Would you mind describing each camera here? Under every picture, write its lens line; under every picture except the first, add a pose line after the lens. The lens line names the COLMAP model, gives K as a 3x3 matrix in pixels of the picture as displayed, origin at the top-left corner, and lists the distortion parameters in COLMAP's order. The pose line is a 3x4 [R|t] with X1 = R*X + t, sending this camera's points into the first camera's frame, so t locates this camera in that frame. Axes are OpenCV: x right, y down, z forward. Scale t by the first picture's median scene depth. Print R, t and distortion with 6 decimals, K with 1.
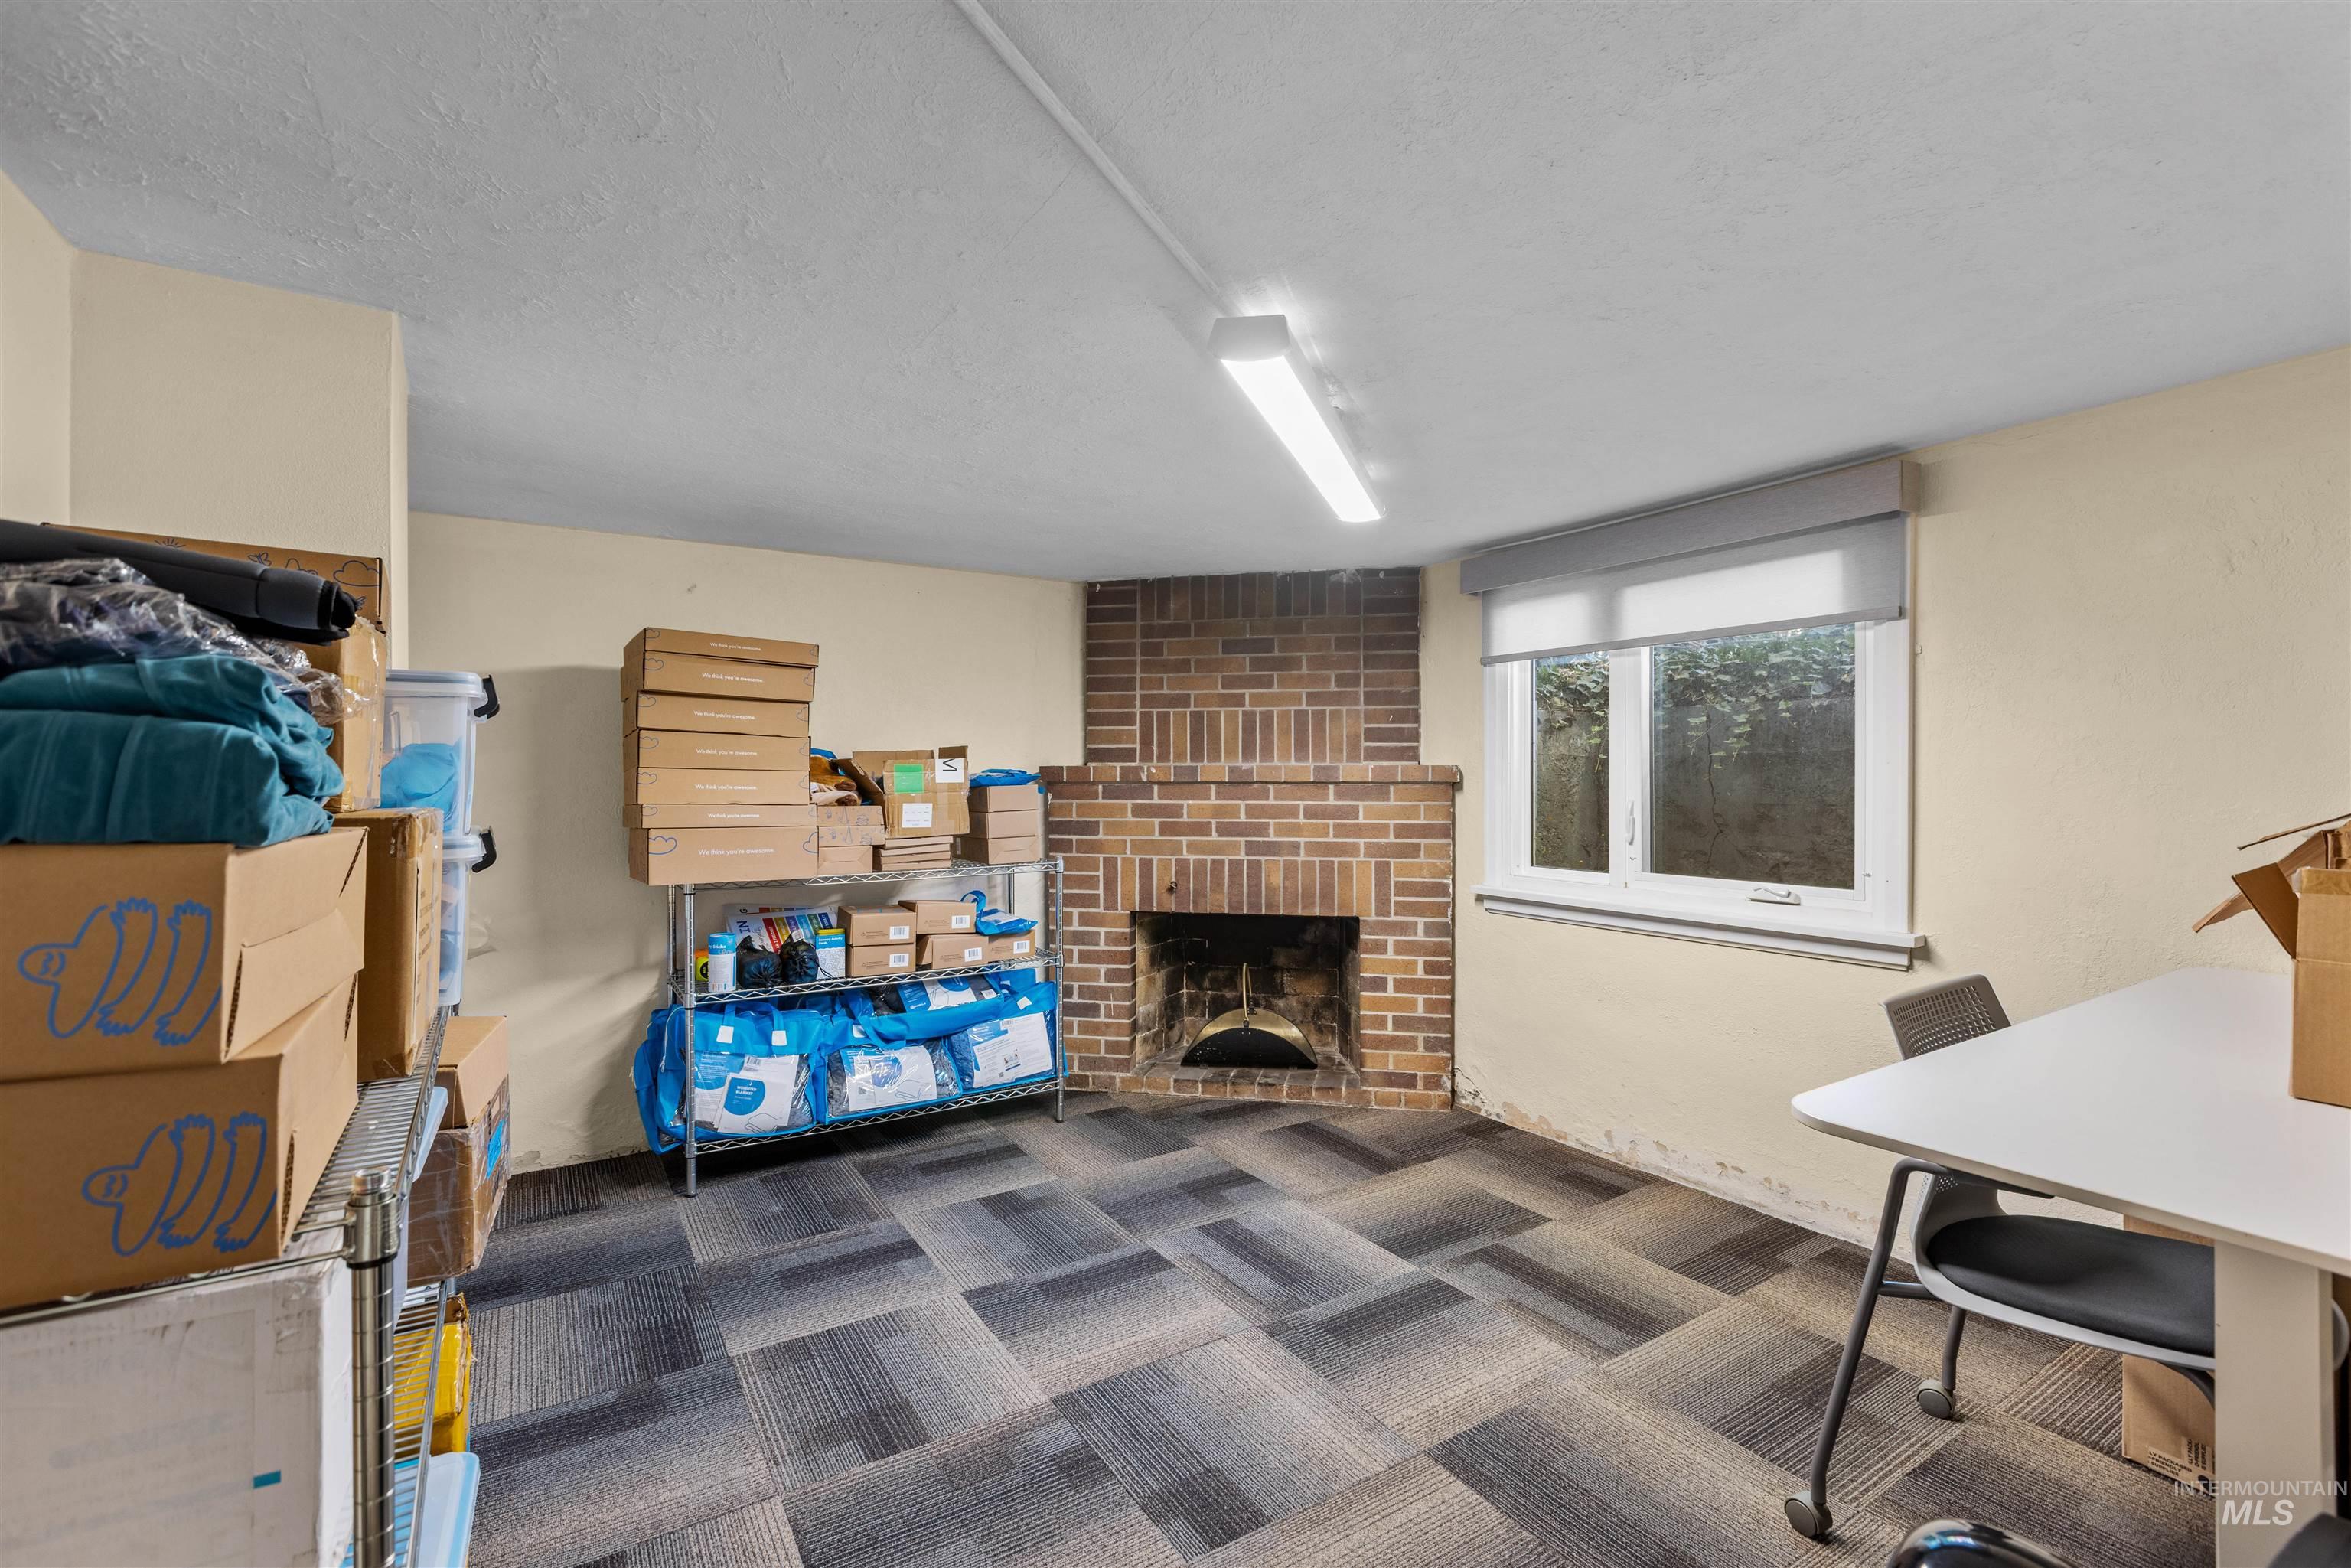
lens RADIAL K [[1050.4, 0, 1187.7], [0, 1050.4, 785.3], [0, 0, 1]] dist [-0.002912, 0.000134]
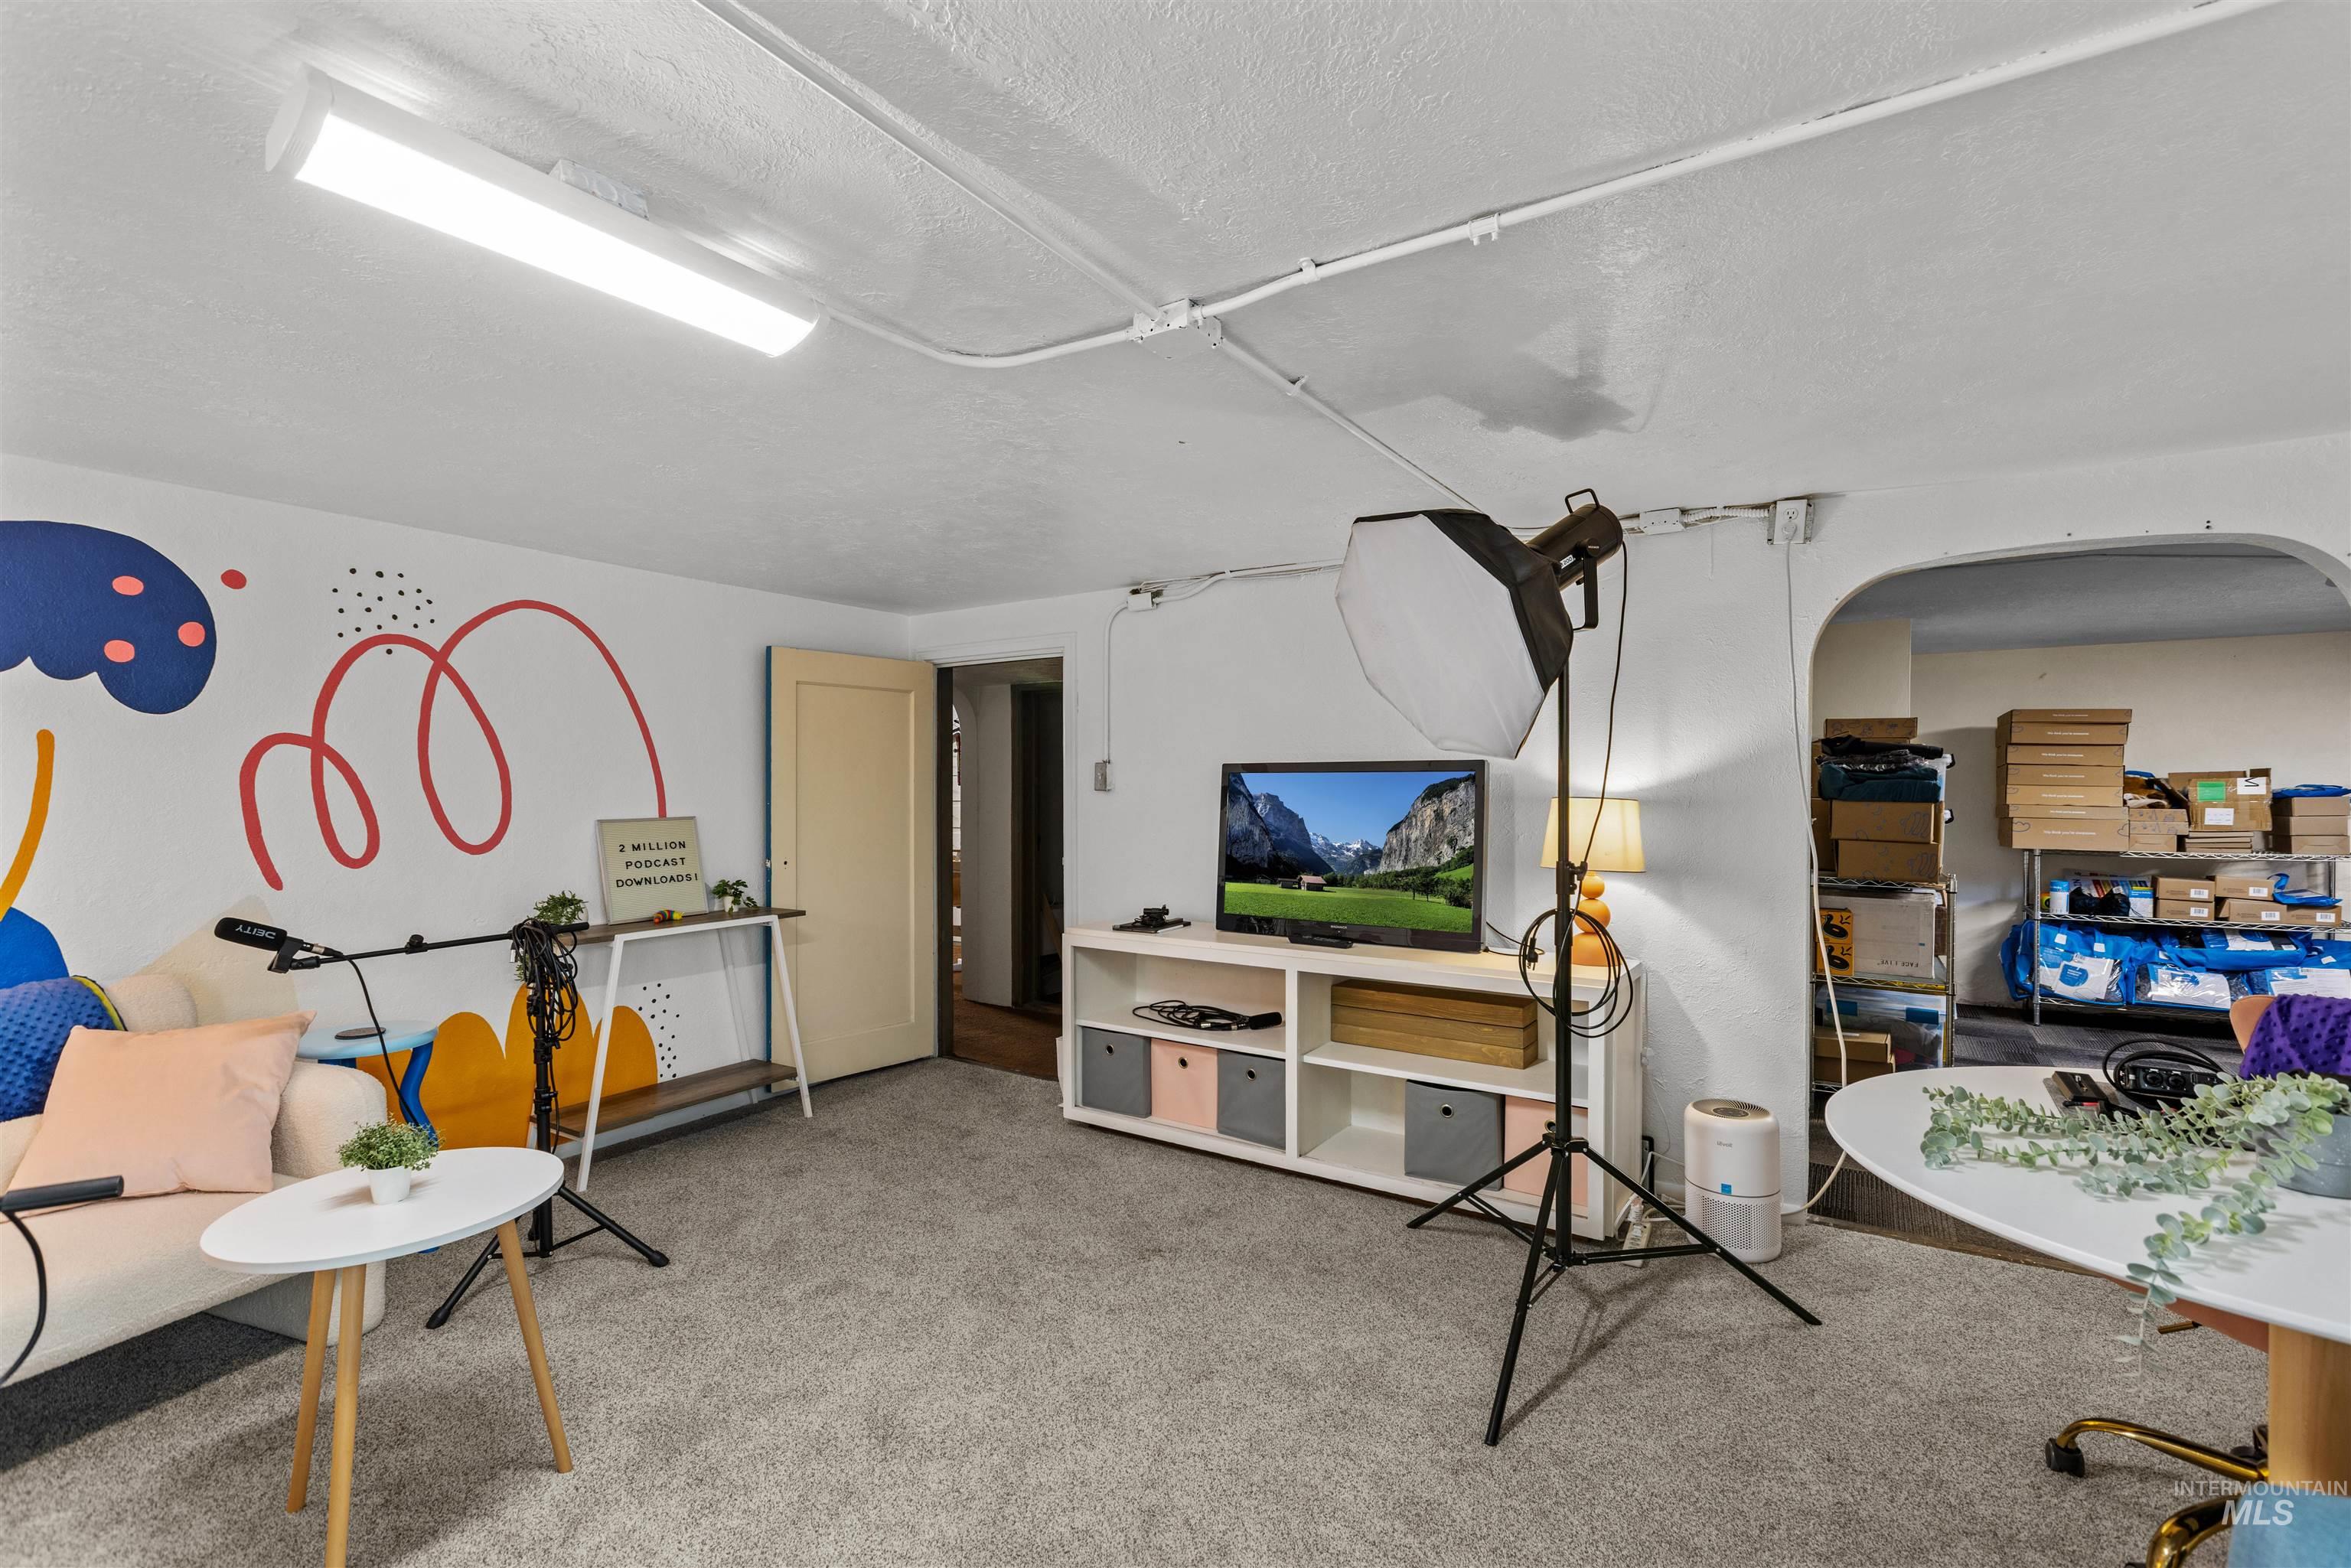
lens RADIAL K [[1050.4, 0, 1185.0], [0, 1050.4, 796.1], [0, 0, 1]] dist [-0.002912, 0.000134]
pose [[0.424272, 0.009166, -0.905488, 0.473424], [-0.009136, 0.999941, 0.005842, 0.004939], [0.905488, 0.005794, 0.424331, -0.967650]]
